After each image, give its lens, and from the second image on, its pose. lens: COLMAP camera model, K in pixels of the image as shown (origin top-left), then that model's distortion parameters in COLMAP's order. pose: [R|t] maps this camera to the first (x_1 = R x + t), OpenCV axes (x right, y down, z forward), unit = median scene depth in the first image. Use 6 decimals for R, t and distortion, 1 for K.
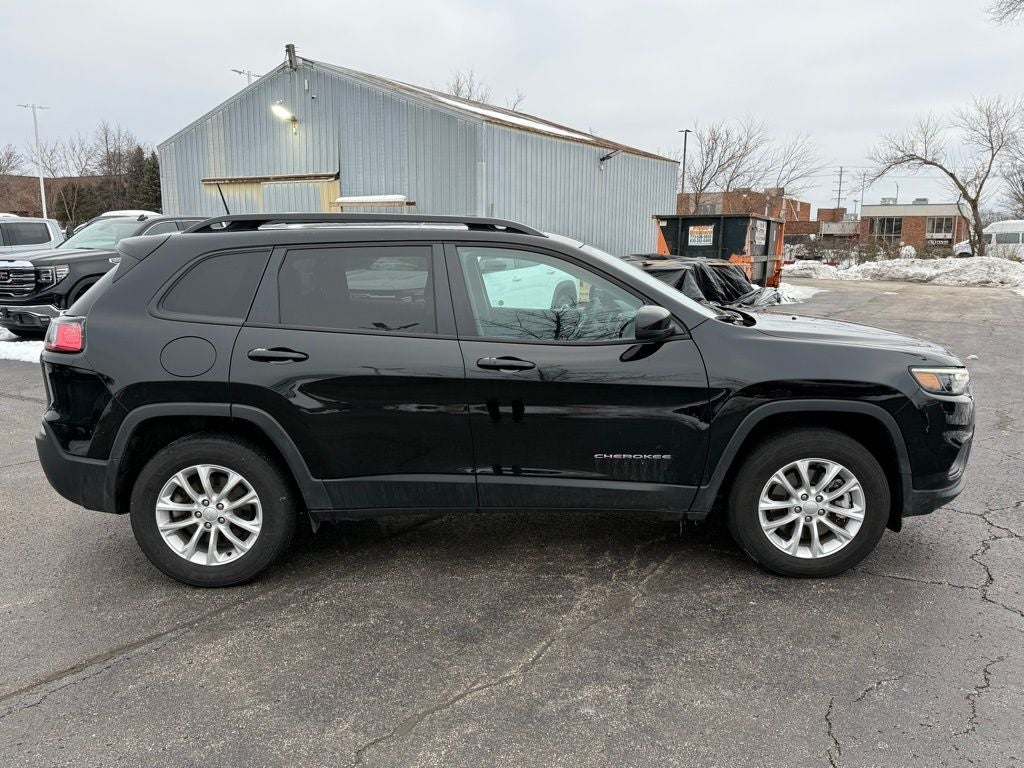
lens RADIAL K [[867.7, 0, 512.0], [0, 867.7, 384.0], [0, 0, 1]] dist [0.096110, -0.153346]
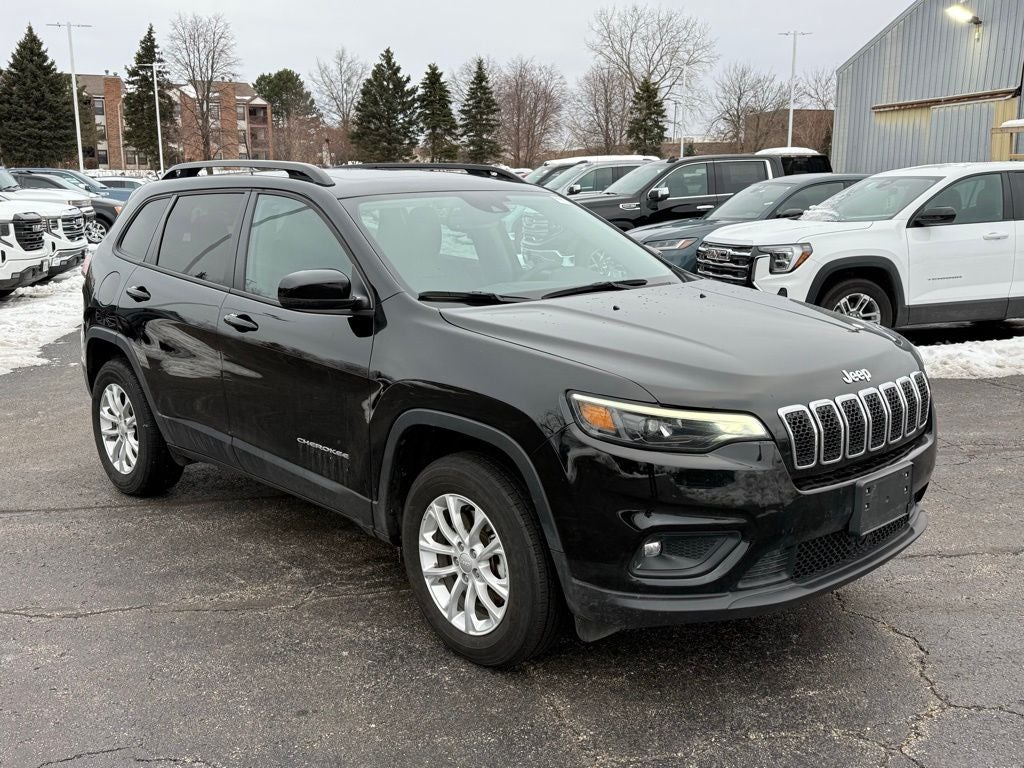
lens RADIAL K [[1045.3, 0, 525.6], [0, 1045.3, 382.8], [0, 0, 1]] dist [0.169719, -0.308774]
pose [[0.677767, 0.142137, -0.721408, 0.984215], [-0.125969, 0.989078, 0.076527, -0.081199], [0.724406, 0.039007, 0.688269, 0.425795]]
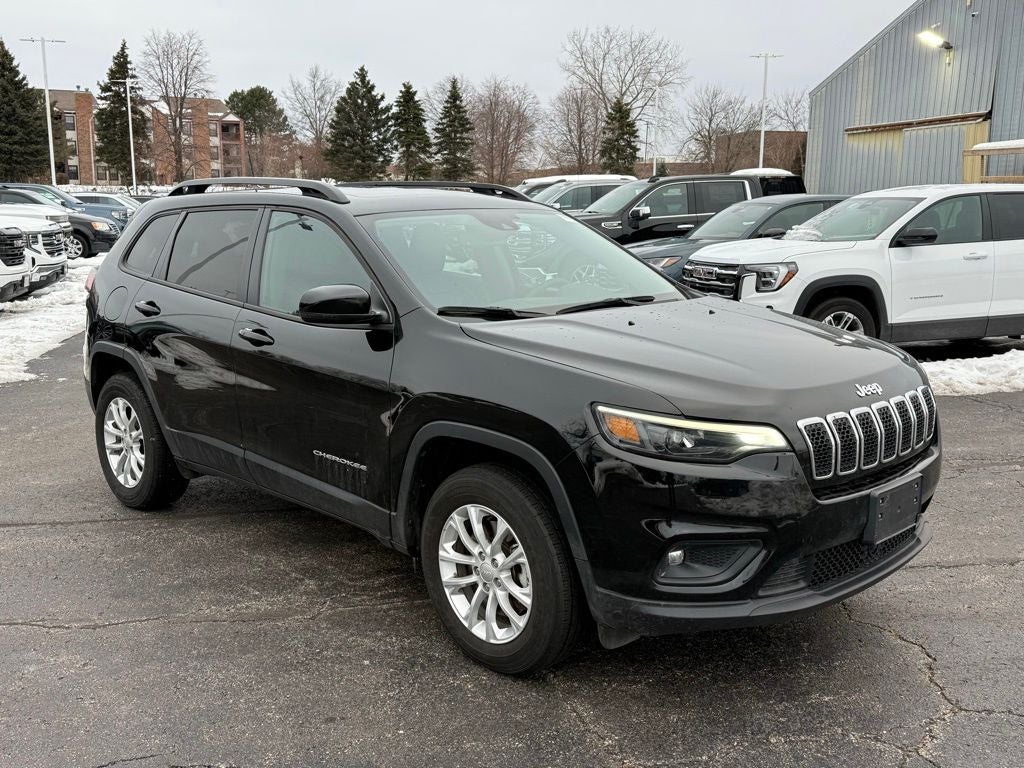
lens RADIAL K [[1046.1, 0, 520.6], [0, 1046.1, 383.7], [0, 0, 1]] dist [0.174488, -0.327041]
pose [[0.694981, 0.132129, -0.706784, 0.970494], [-0.129680, 0.989885, 0.057539, -0.073224], [0.707238, 0.051667, 0.705085, 0.379699]]
